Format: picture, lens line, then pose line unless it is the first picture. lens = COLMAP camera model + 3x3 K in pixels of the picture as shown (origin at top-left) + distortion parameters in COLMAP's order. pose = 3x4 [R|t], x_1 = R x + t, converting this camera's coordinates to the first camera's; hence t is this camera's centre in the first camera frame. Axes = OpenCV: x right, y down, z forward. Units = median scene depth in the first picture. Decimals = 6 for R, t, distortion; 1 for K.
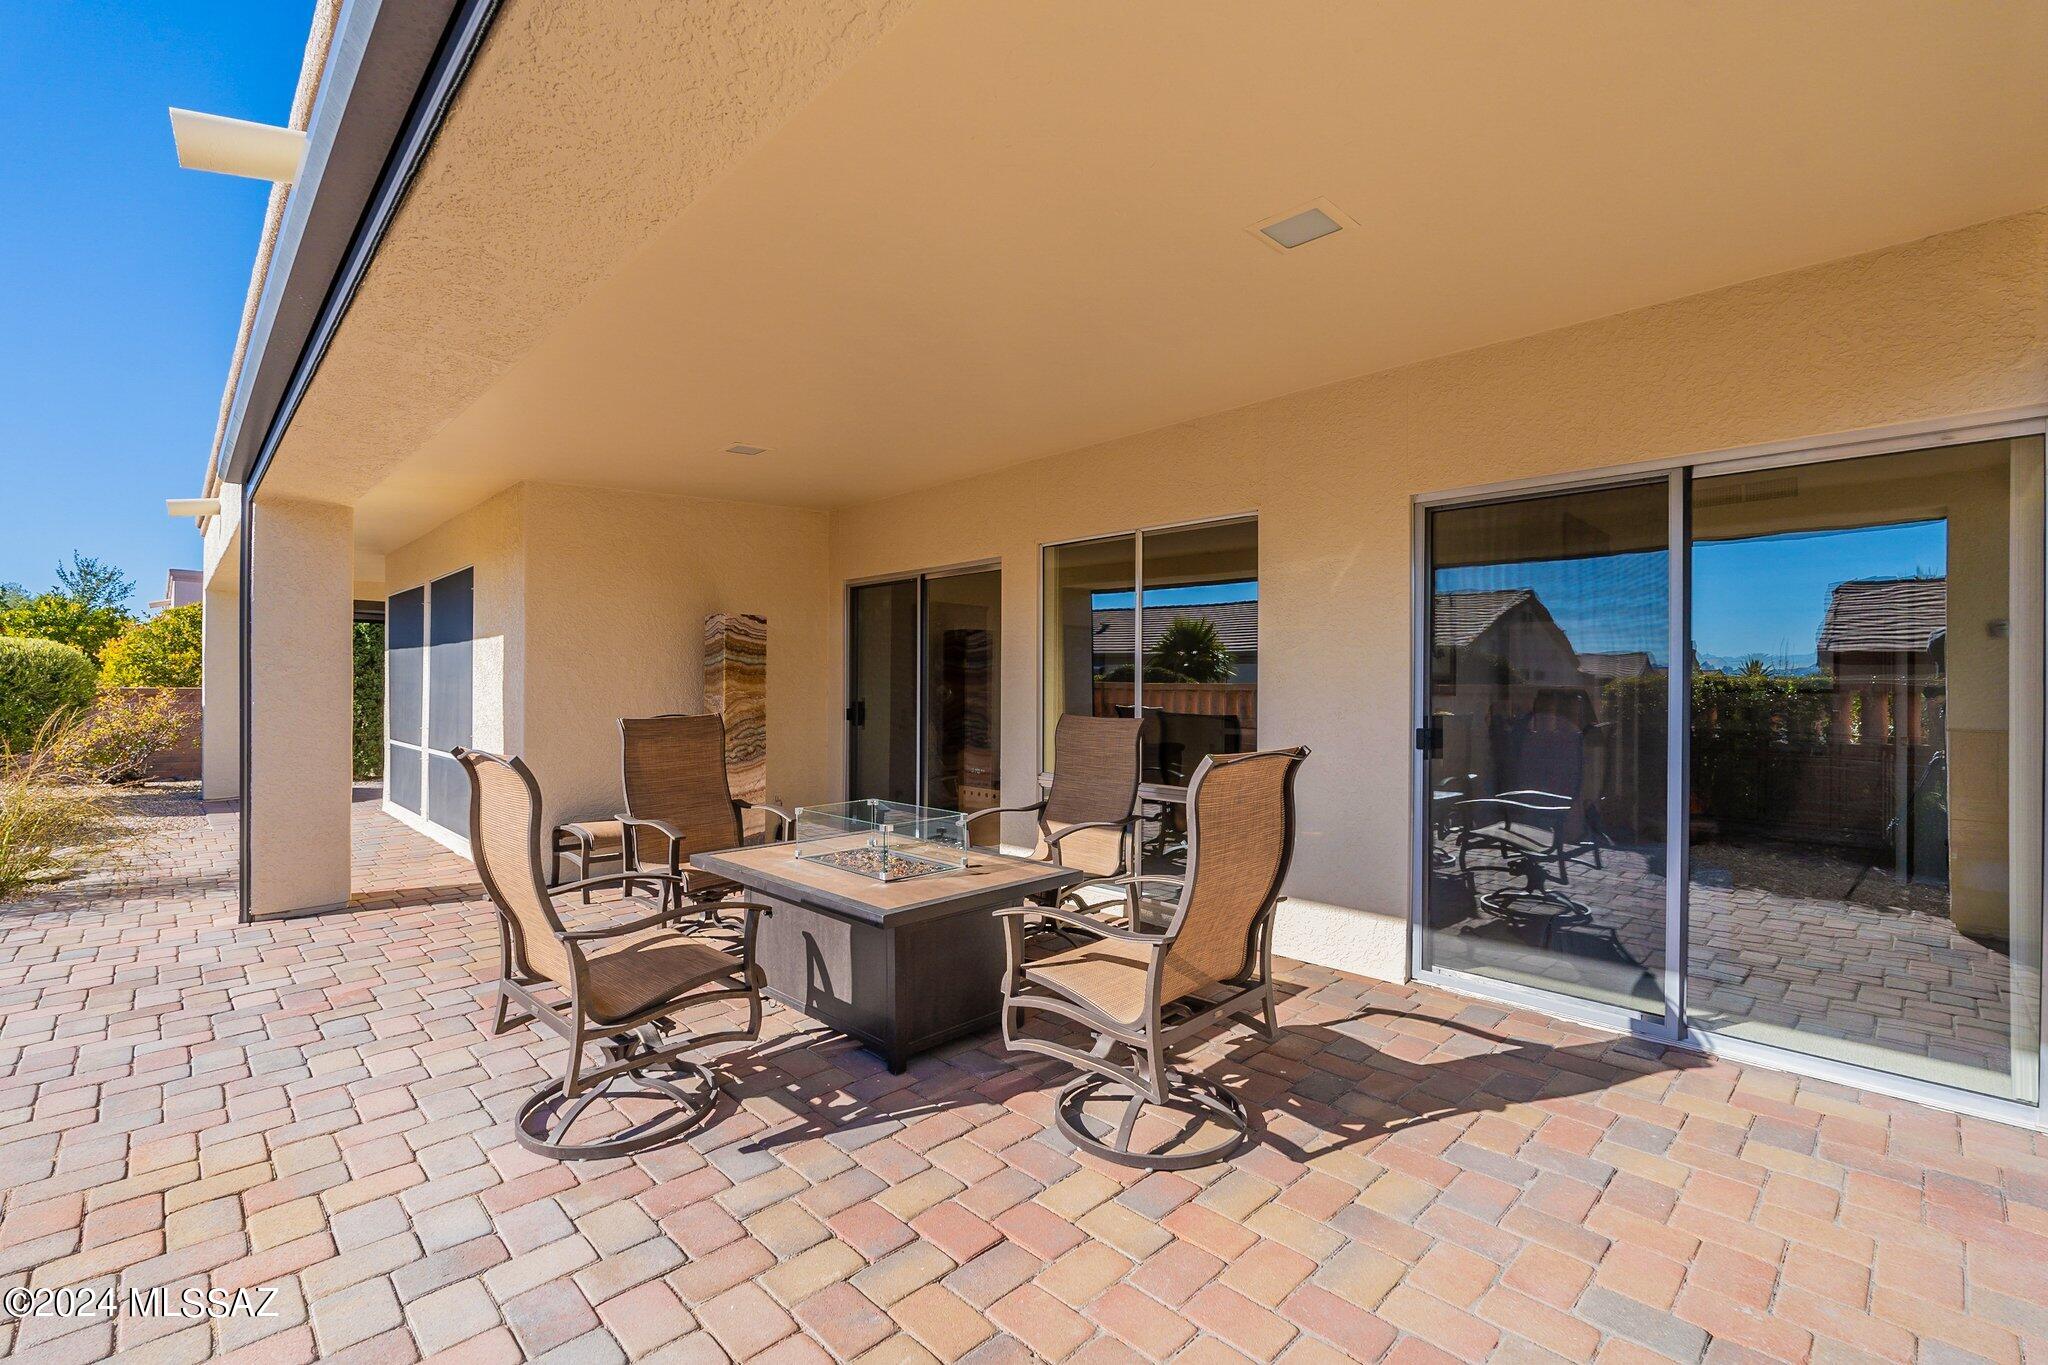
lens RADIAL K [[896.8, 0, 1021.5], [0, 896.8, 685.4], [0, 0, 1]] dist [0.000482, -0.000687]
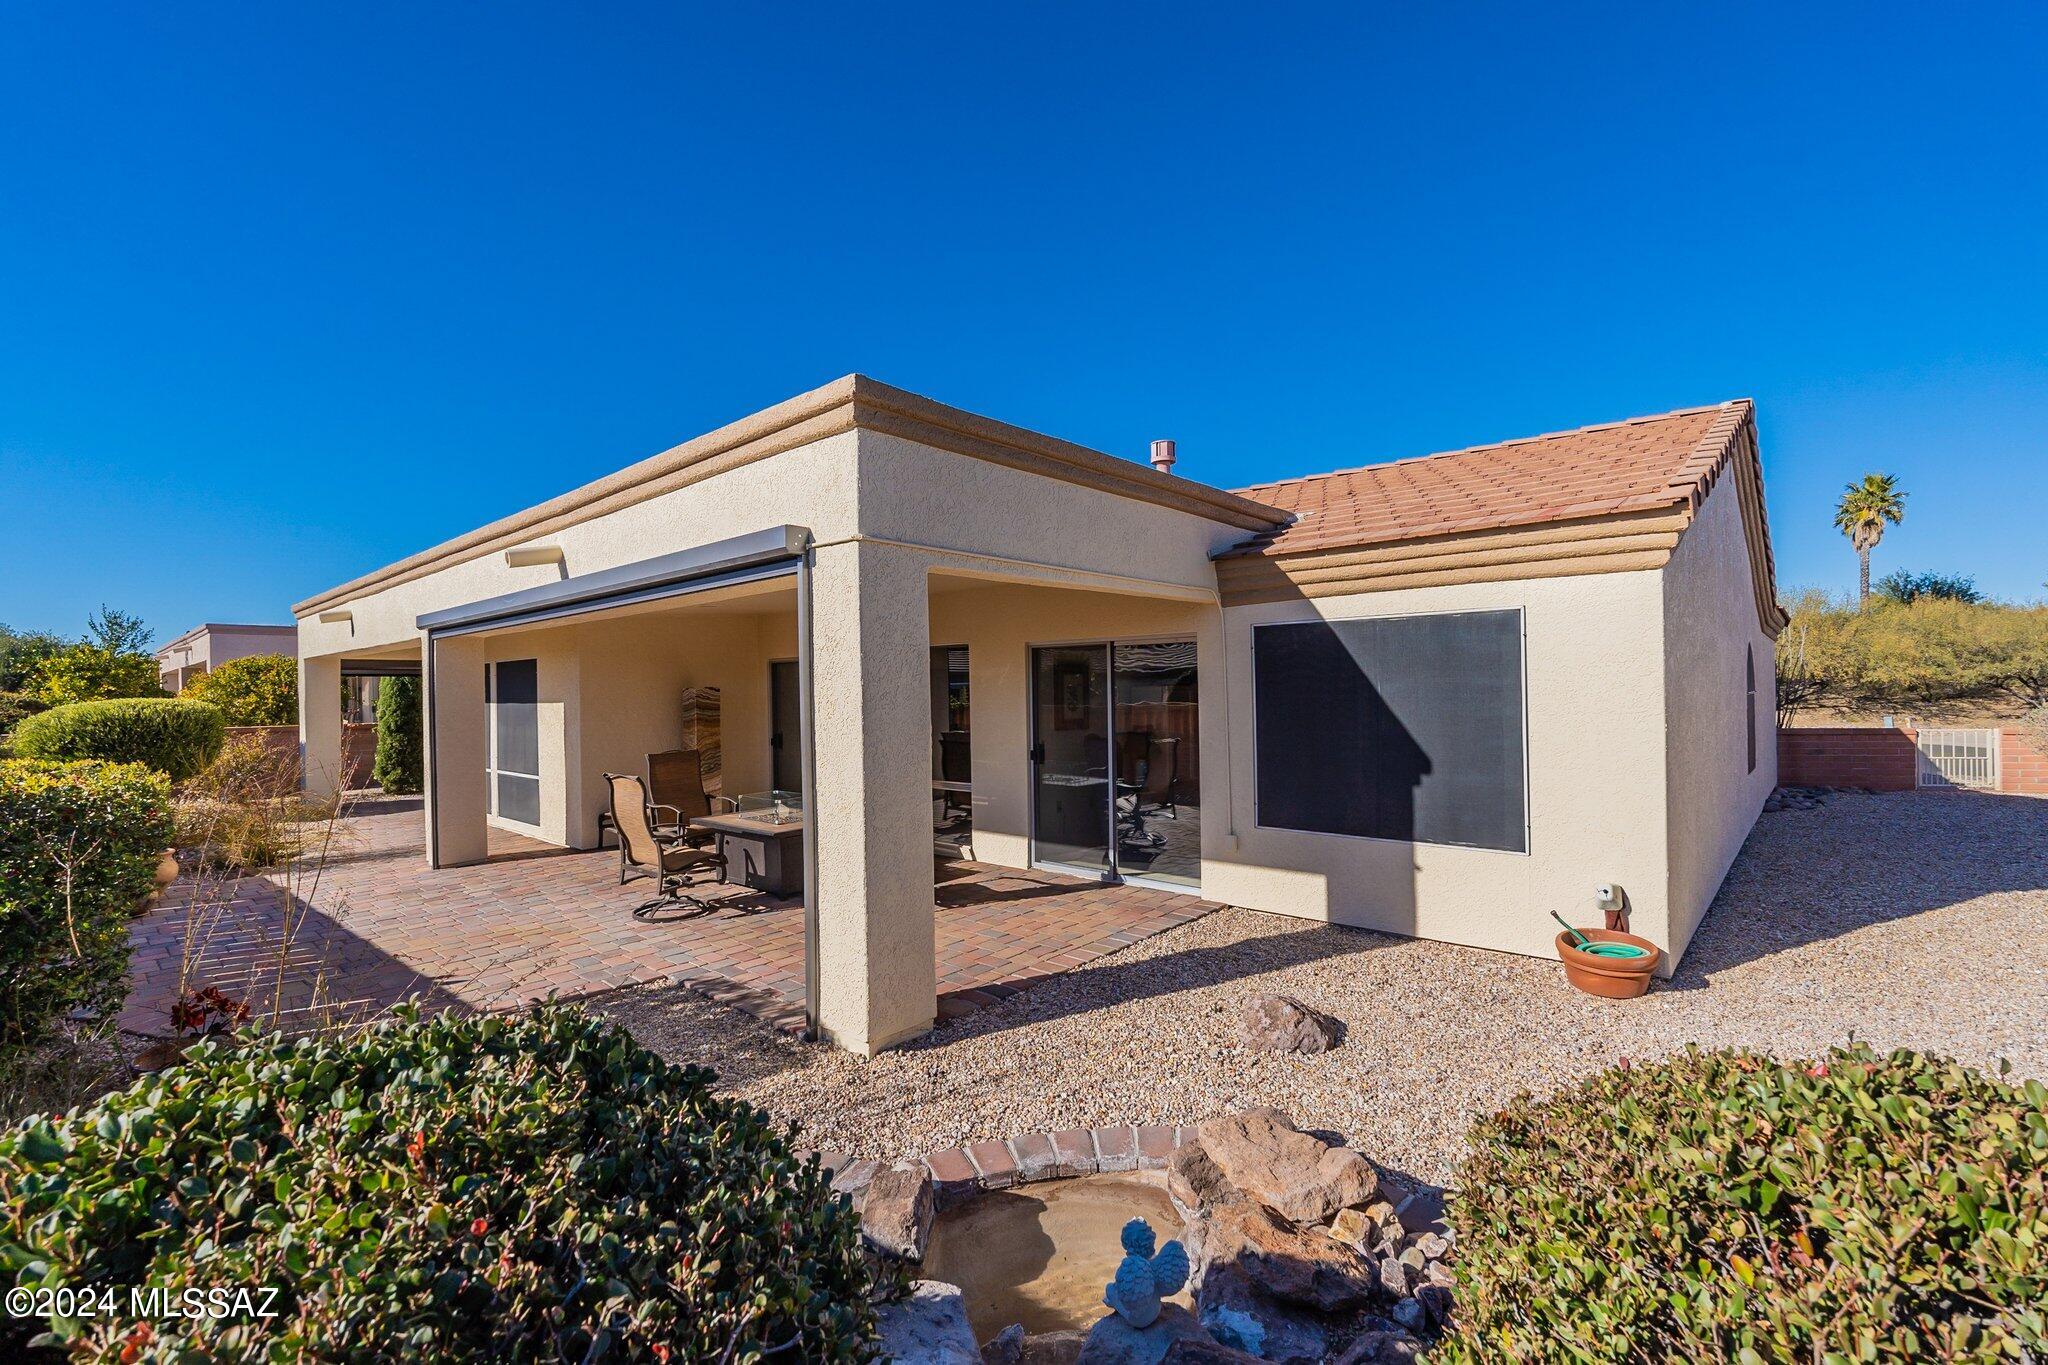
lens RADIAL K [[896.8, 0, 1019.2], [0, 896.8, 679.4], [0, 0, 1]] dist [0.000482, -0.000687]
pose [[0.998089, -0.022349, 0.057604, 0.289204], [0.022609, 0.999737, -0.003875, -0.113813], [-0.057502, 0.005170, 0.998332, -1.141131]]
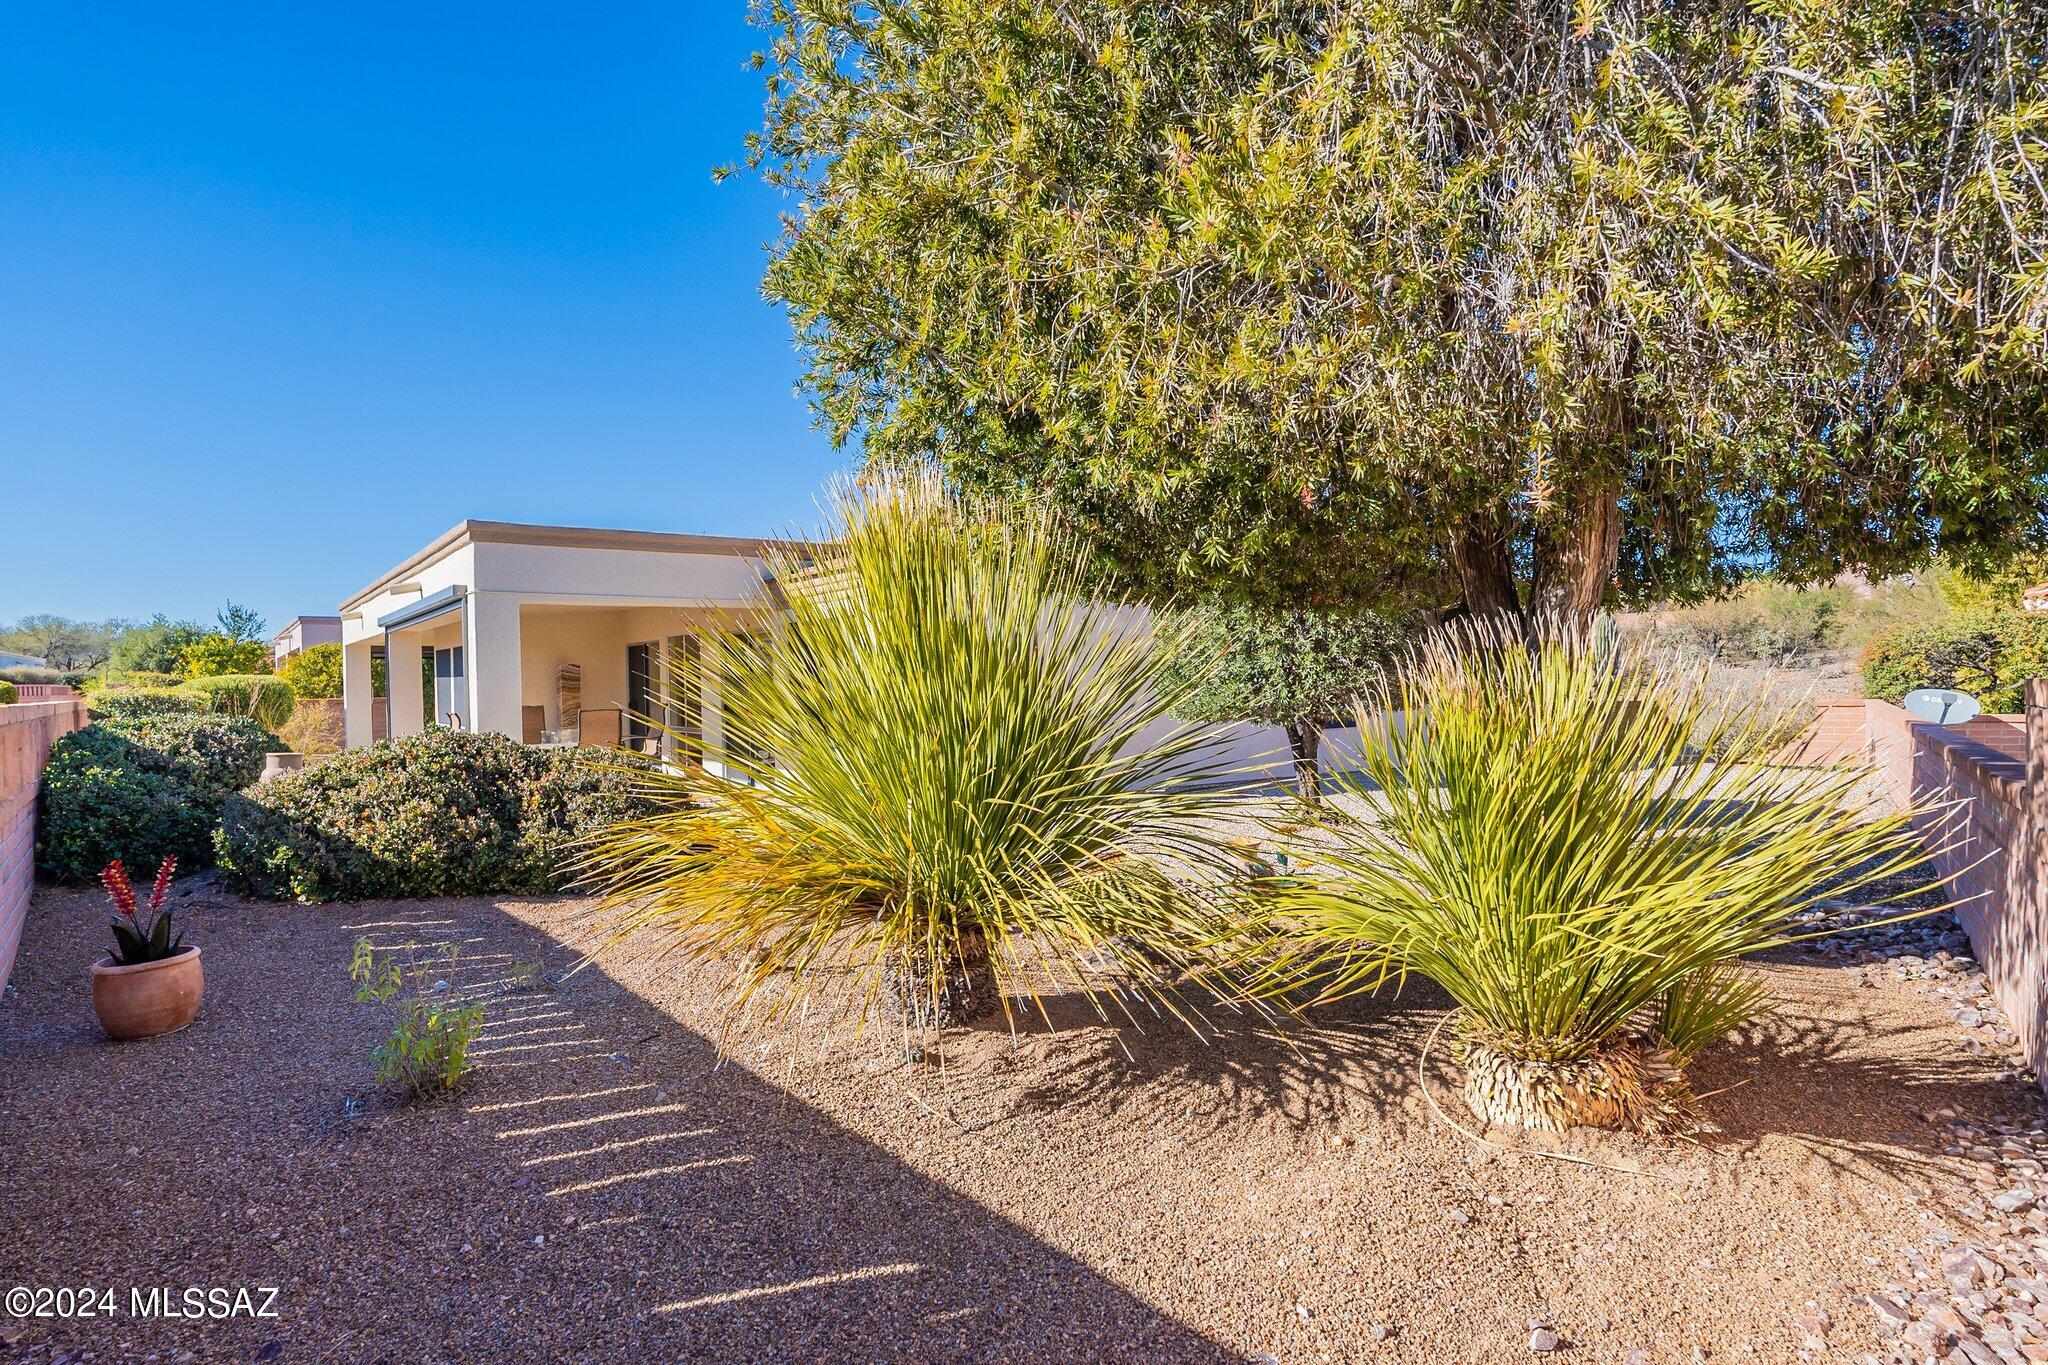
lens RADIAL K [[1177.1, 0, 1027.8], [0, 1177.1, 687.6], [0, 0, 1]] dist [0.003752, 0.000535]
pose [[0.987551, -0.022020, -0.155753, 2.157589], [0.023967, 0.999656, 0.010635, -0.032756], [0.155466, -0.014236, 0.987739, -2.983184]]
